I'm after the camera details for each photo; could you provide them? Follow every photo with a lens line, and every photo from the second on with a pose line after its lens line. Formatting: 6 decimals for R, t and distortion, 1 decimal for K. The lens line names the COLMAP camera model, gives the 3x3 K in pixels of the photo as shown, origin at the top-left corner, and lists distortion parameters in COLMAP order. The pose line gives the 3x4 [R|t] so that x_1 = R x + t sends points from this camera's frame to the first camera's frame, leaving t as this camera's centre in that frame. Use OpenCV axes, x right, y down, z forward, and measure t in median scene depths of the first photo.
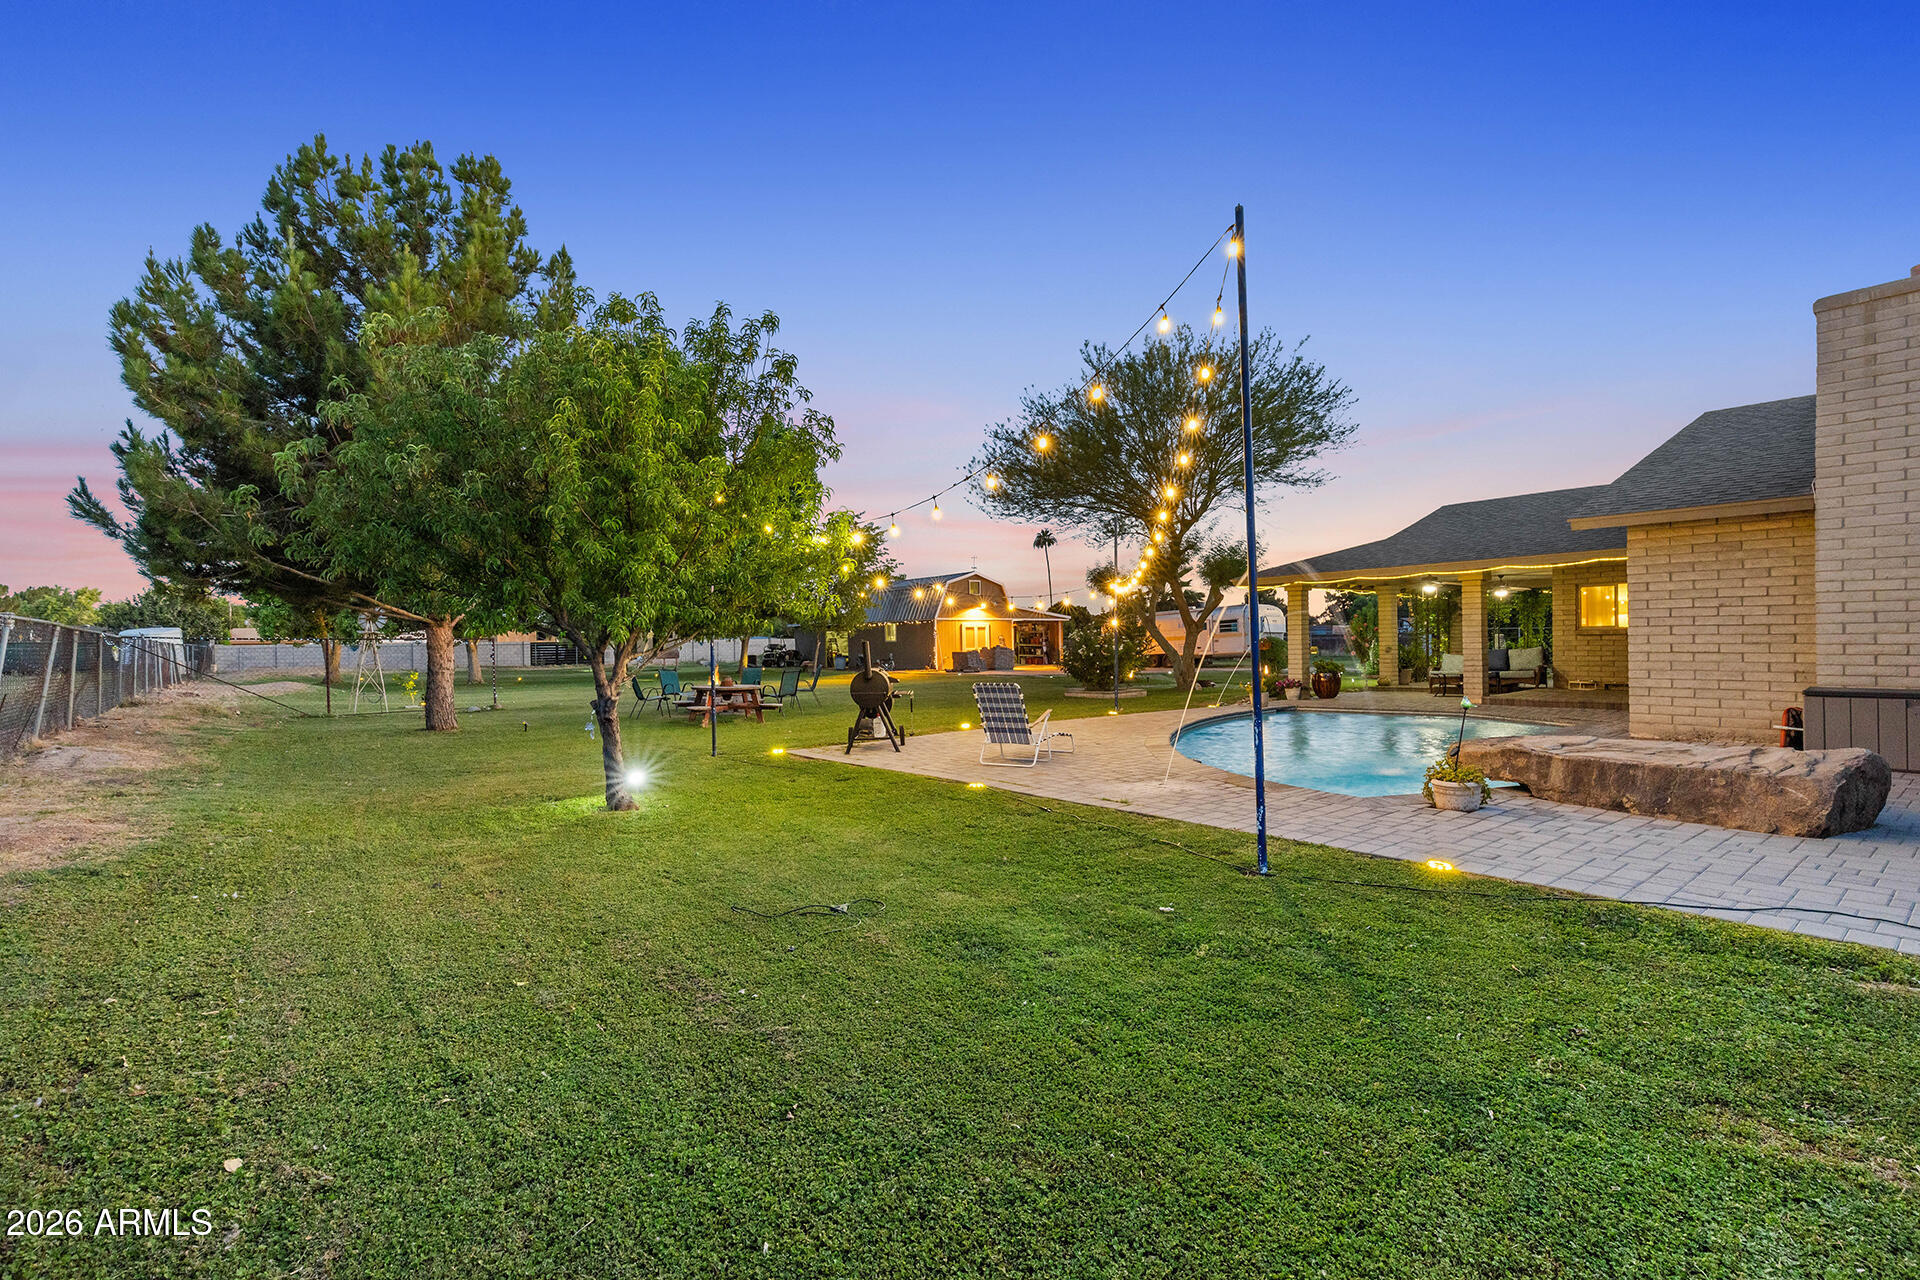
lens RADIAL K [[876.4, 0, 970.4], [0, 876.4, 641.6], [0, 0, 1]] dist [0.005996, 0.000329]
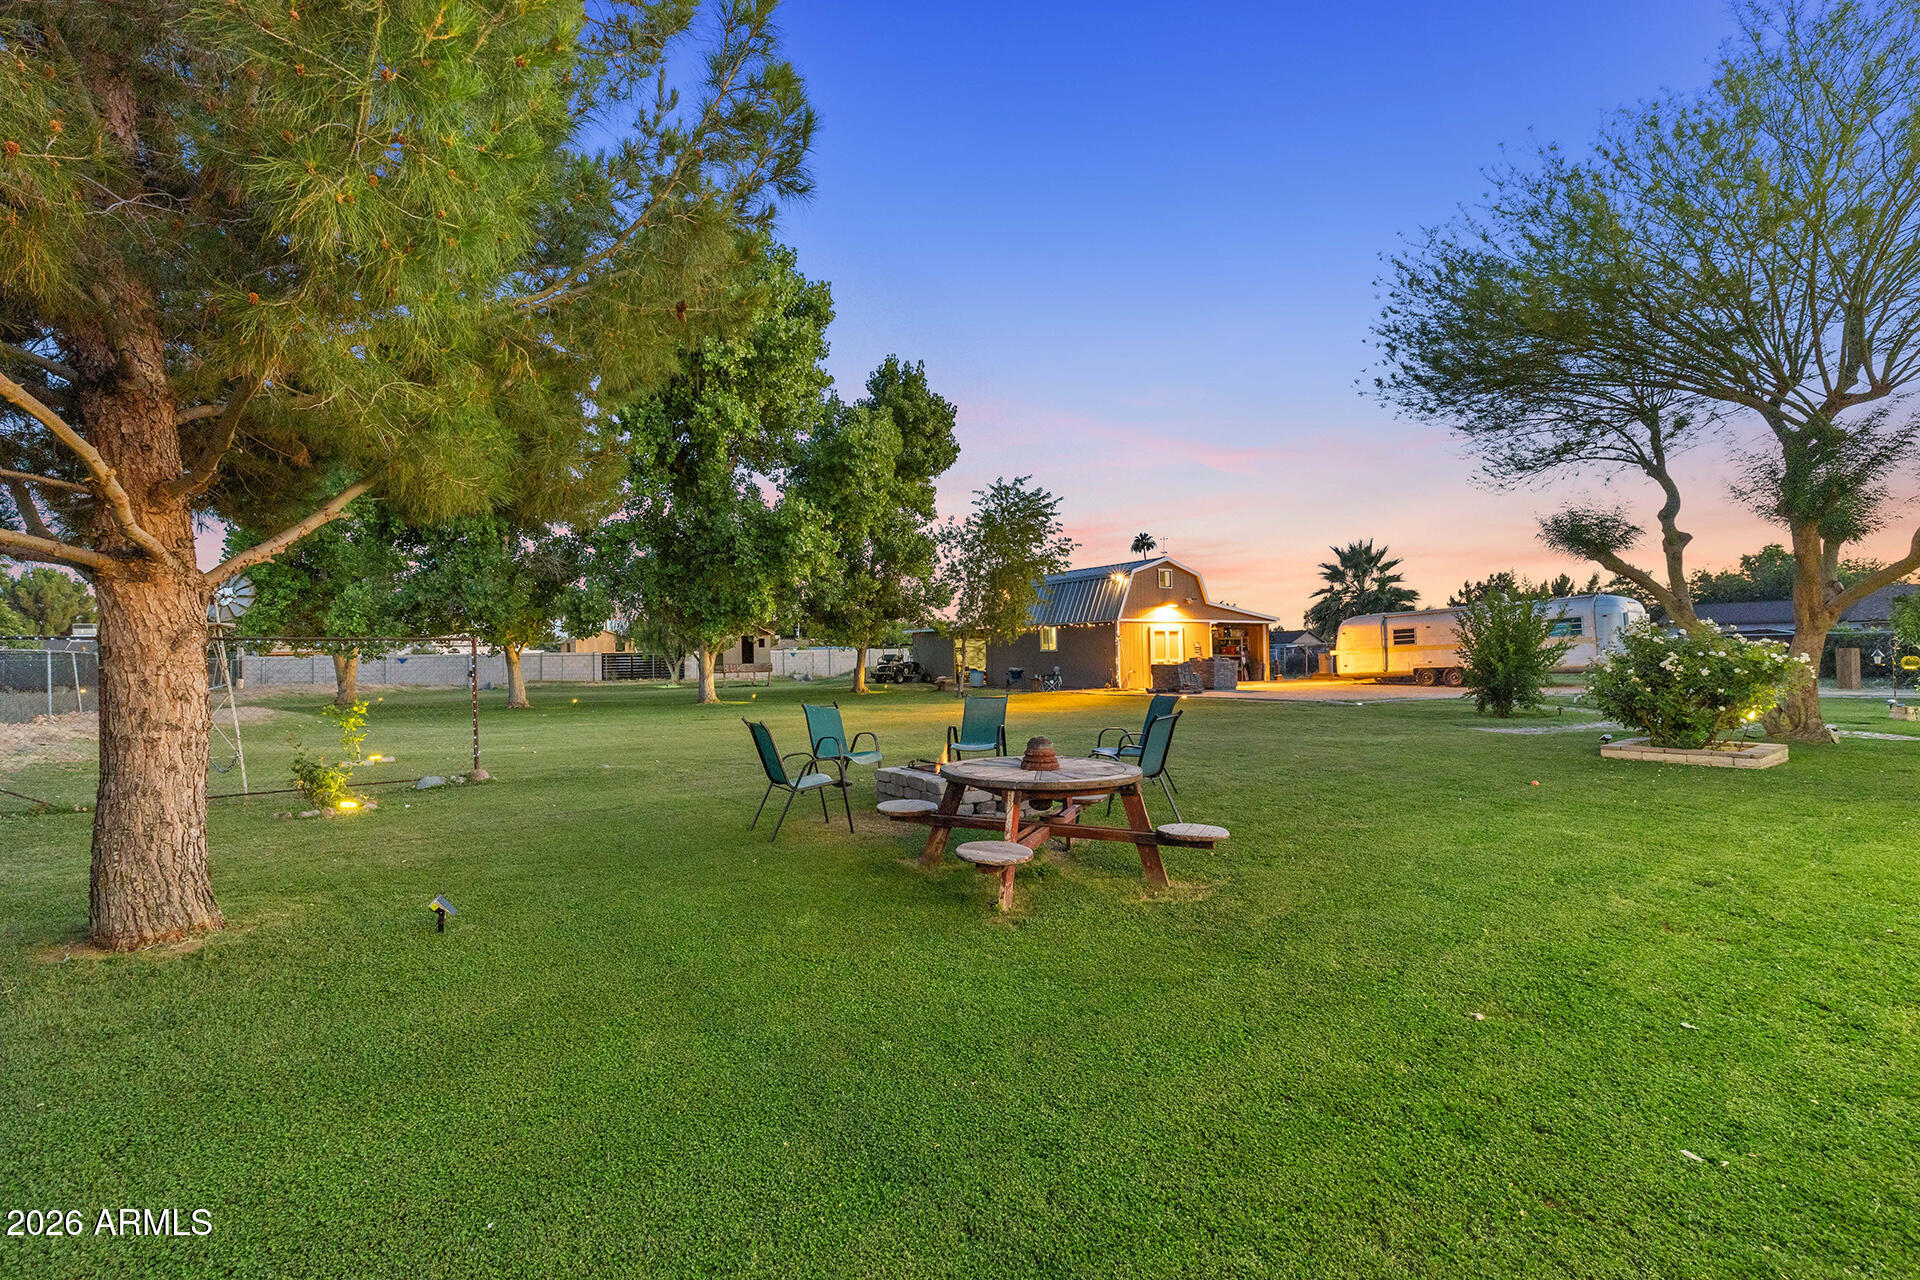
lens RADIAL K [[876.4, 0, 964.4], [0, 876.4, 635.4], [0, 0, 1]] dist [0.005996, 0.000329]
pose [[0.996407, -0.002223, -0.084665, -0.105824], [0.000433, 0.999776, -0.021164, 0.002764], [0.084693, 0.021052, 0.996185, 0.248711]]
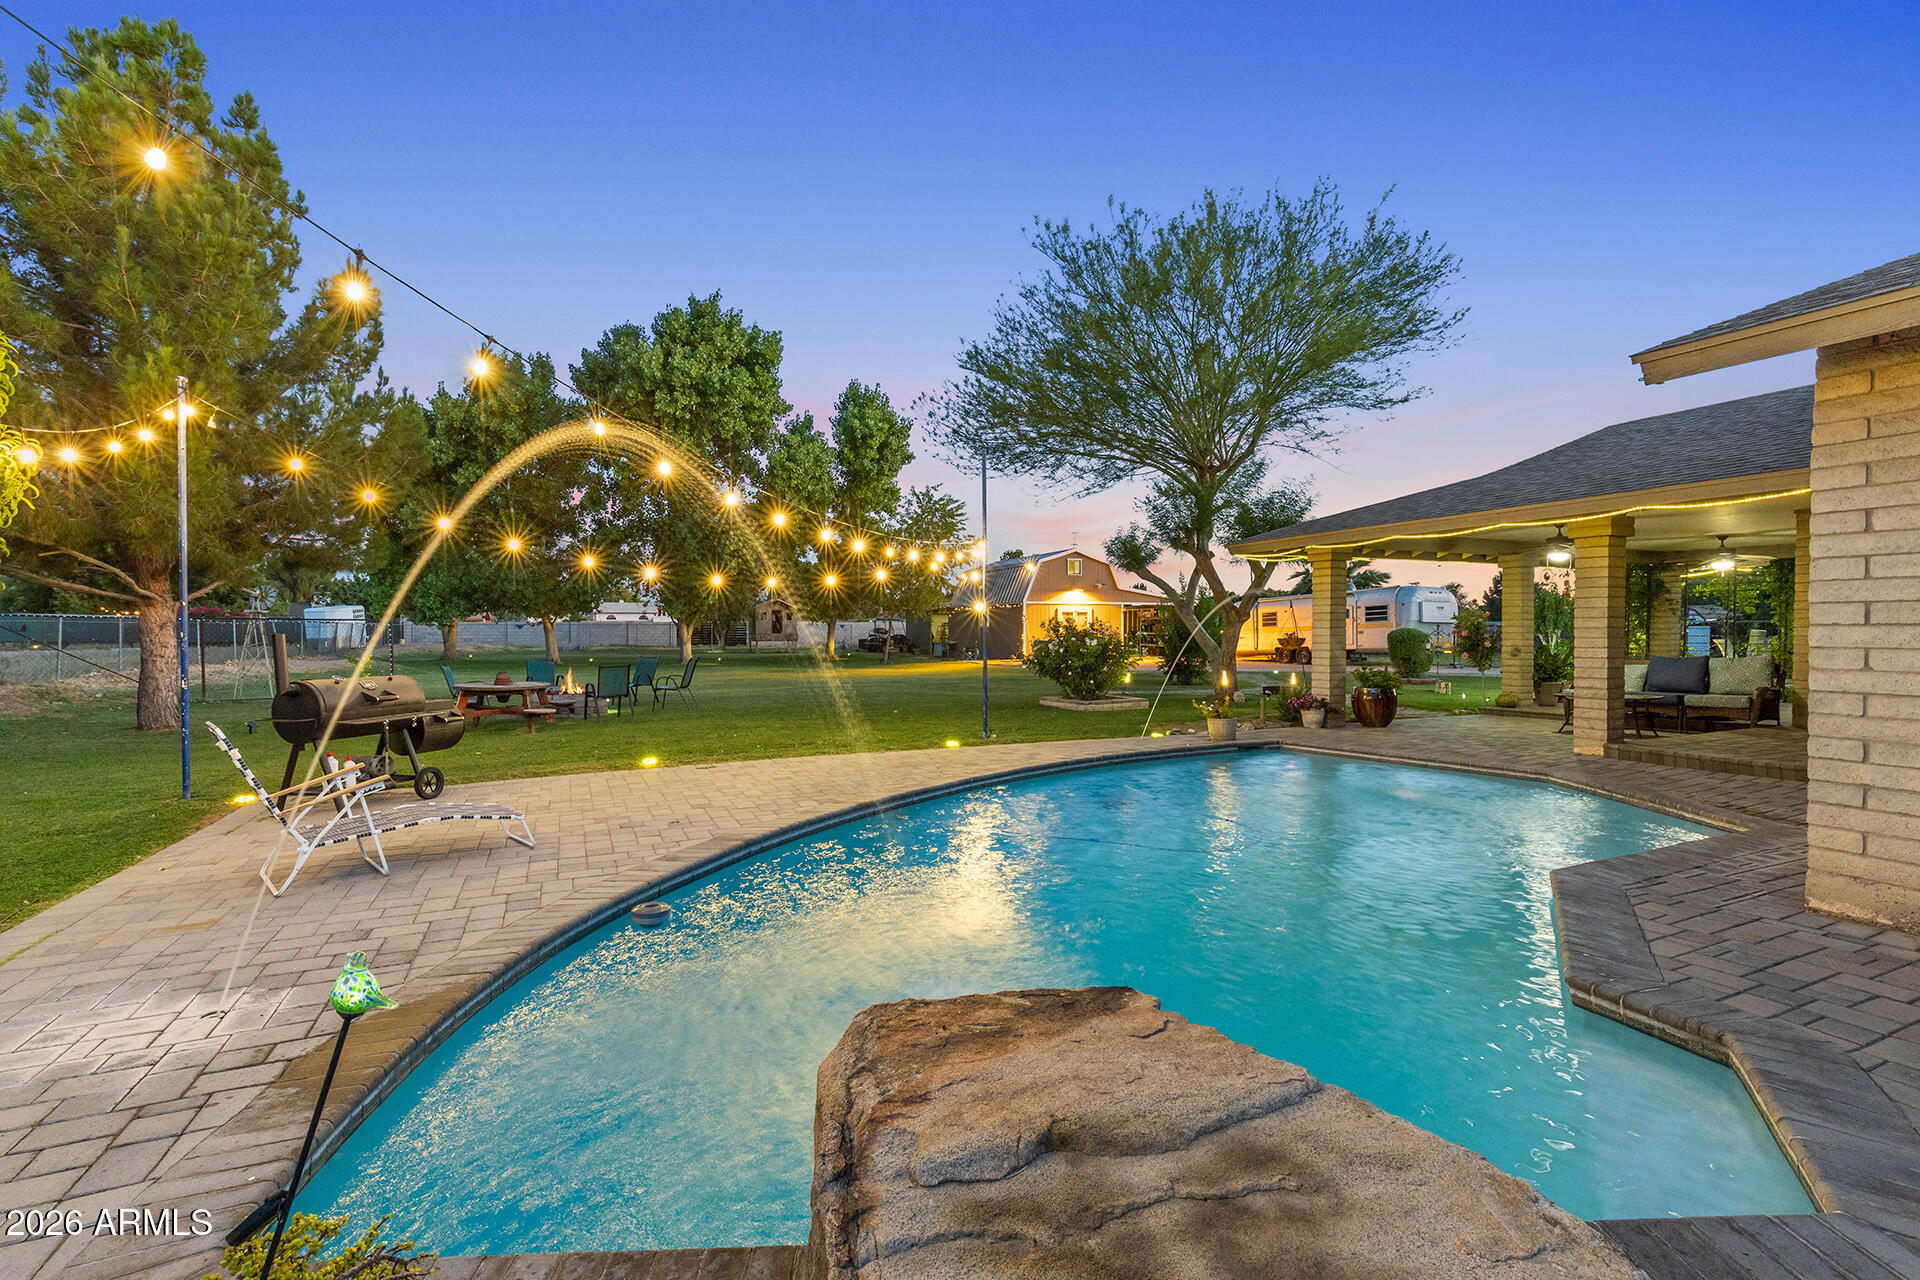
lens RADIAL K [[876.4, 0, 956.0], [0, 876.4, 637.2], [0, 0, 1]] dist [0.005996, 0.000329]
pose [[0.966147, 0.017216, -0.257417, 0.120221], [-0.013816, 0.999792, 0.015012, -0.003125], [0.257622, -0.010947, 0.966184, 0.128823]]
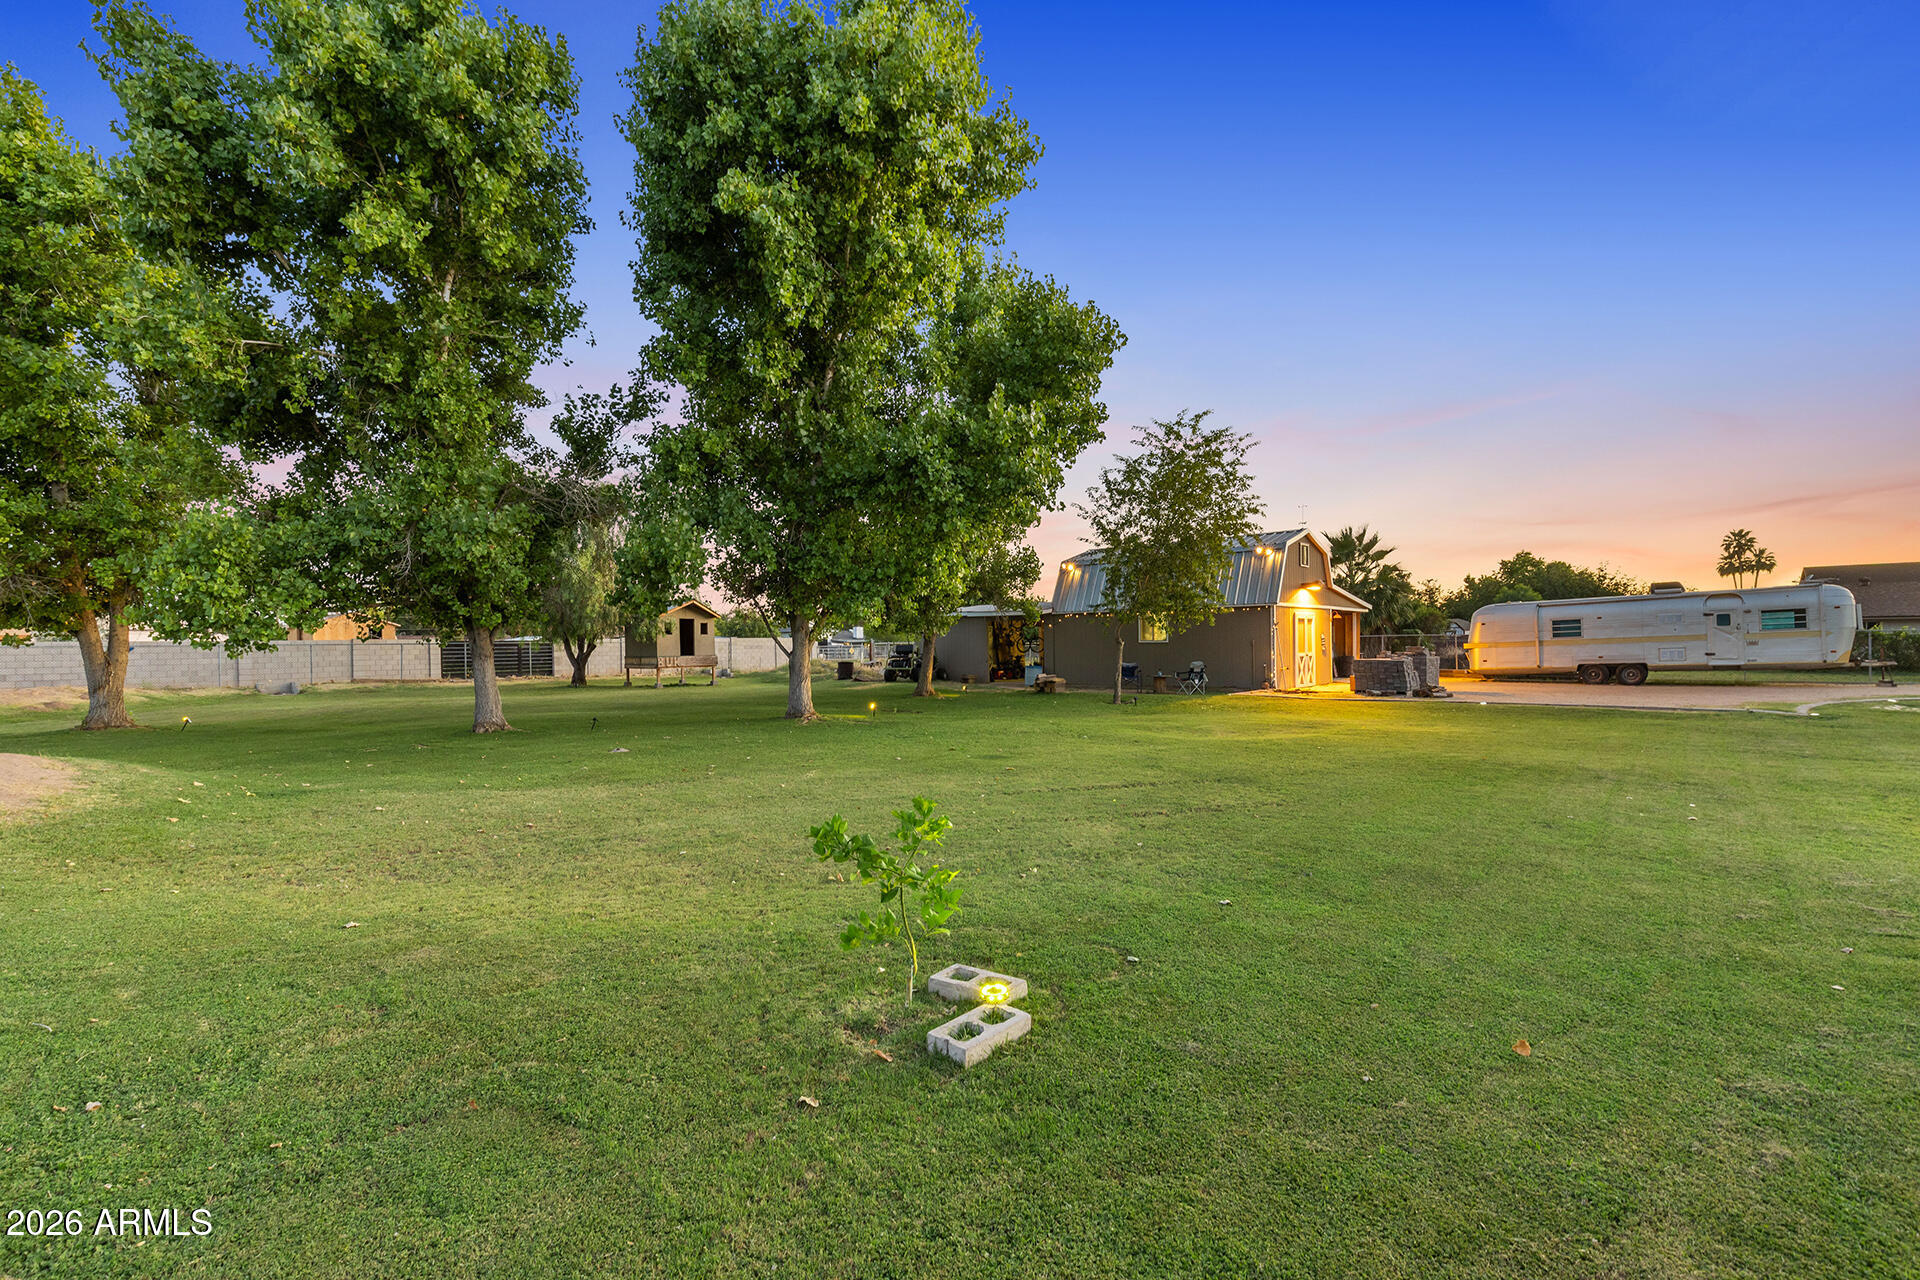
lens RADIAL K [[876.4, 0, 968.8], [0, 876.4, 637.2], [0, 0, 1]] dist [0.005996, 0.000329]
pose [[0.981672, 0.006792, 0.190459, -0.355156], [-0.005078, 0.999942, -0.009482, 0.003372], [-0.190513, 0.008341, 0.981649, 0.449850]]
